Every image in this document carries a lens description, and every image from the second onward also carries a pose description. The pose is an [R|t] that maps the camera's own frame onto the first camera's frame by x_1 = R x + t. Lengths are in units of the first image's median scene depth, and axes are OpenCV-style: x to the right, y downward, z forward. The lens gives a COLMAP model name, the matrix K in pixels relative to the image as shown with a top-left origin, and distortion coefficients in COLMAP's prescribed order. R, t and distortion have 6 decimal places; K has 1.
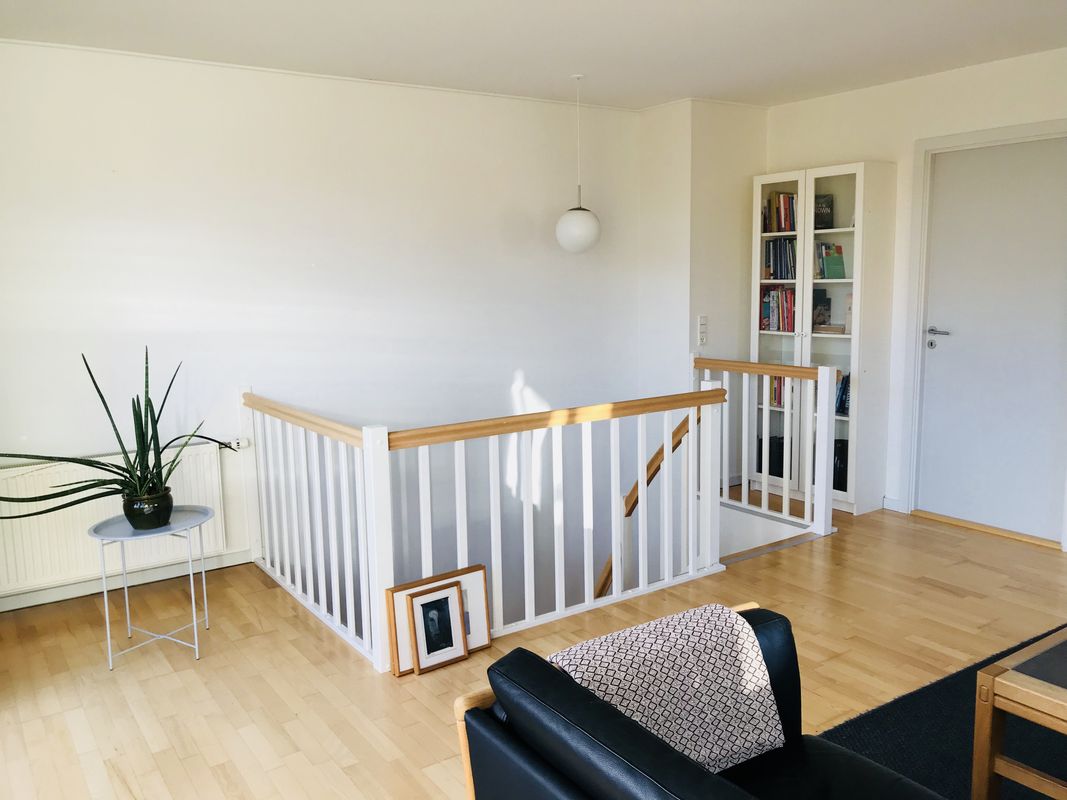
lens RADIAL K [[880.9, 0, 533.5], [0, 880.9, 400.0], [0, 0, 1]] dist [0.011532, 0.003387]
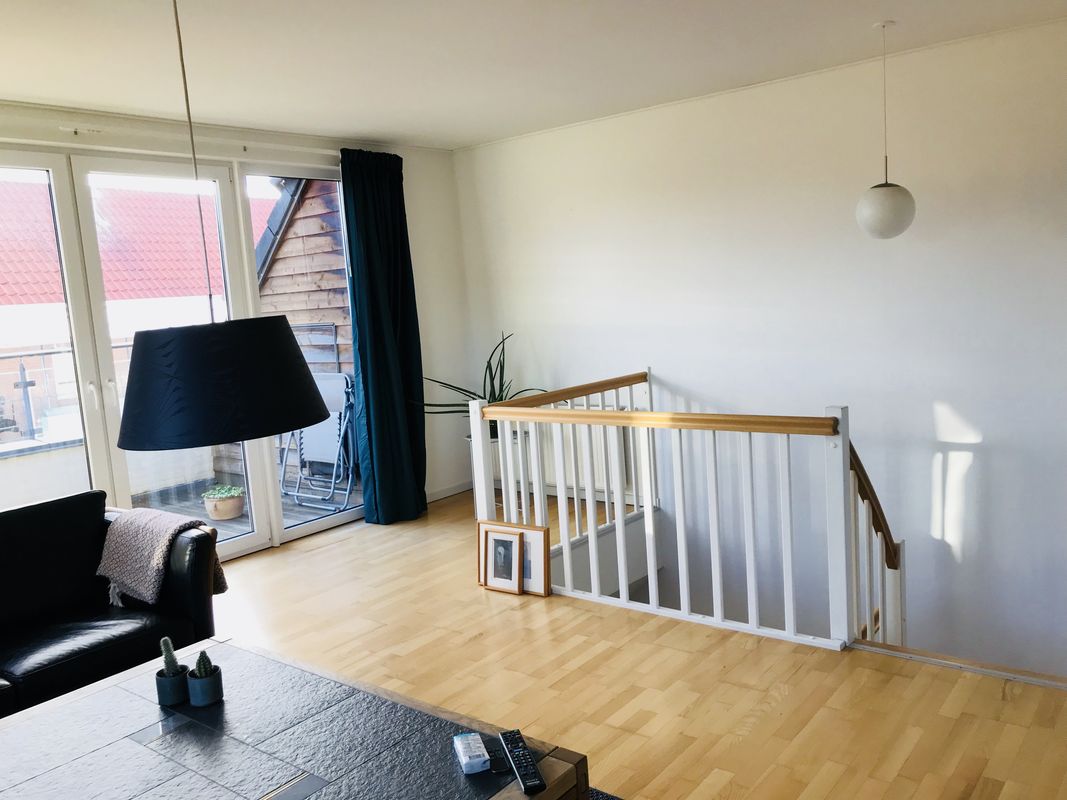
lens RADIAL K [[878.2, 0, 535.7], [0, 878.2, 387.5], [0, 0, 1]] dist [0.084340, -0.103096]
pose [[0.302758, 0.111706, -0.946499, 1.078728], [-0.068710, 0.993082, 0.095226, -0.120021], [0.950588, 0.036204, 0.308338, 0.618991]]
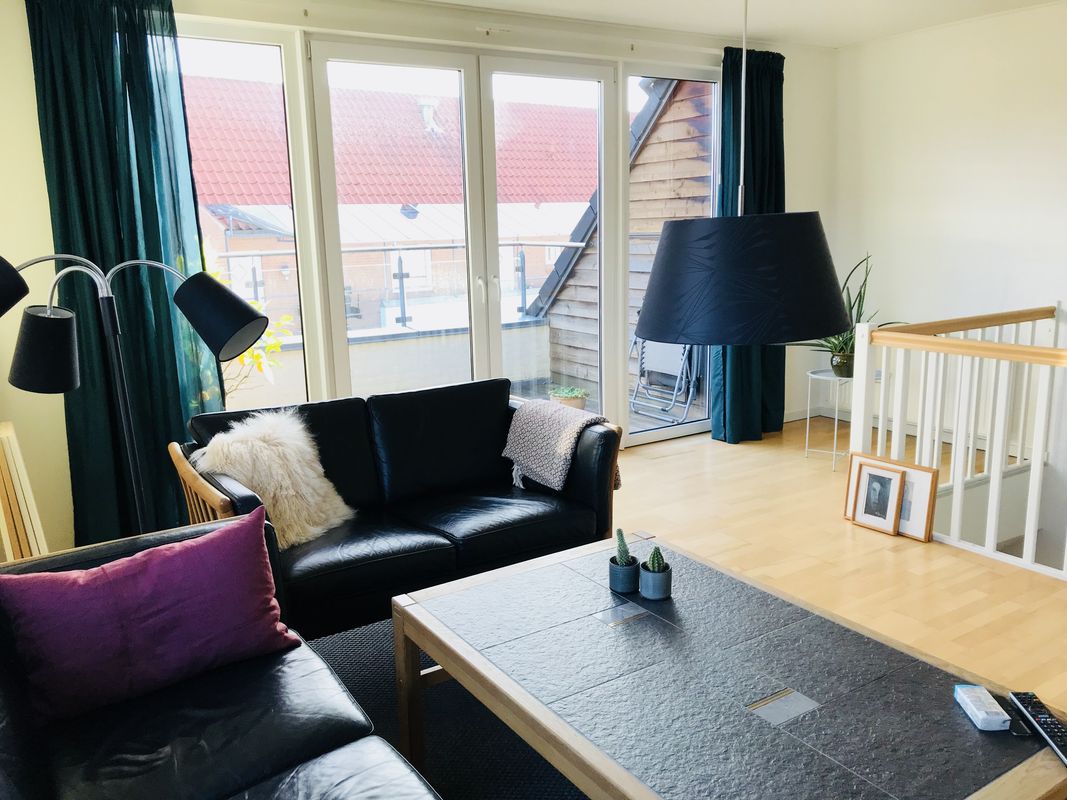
lens RADIAL K [[880.9, 0, 533.5], [0, 880.9, 400.0], [0, 0, 1]] dist [0.011532, 0.003387]
pose [[-0.021844, 0.227654, -0.973497, 1.026029], [-0.110123, 0.967256, 0.228666, -0.095469], [0.993678, 0.112199, 0.003941, 0.496477]]
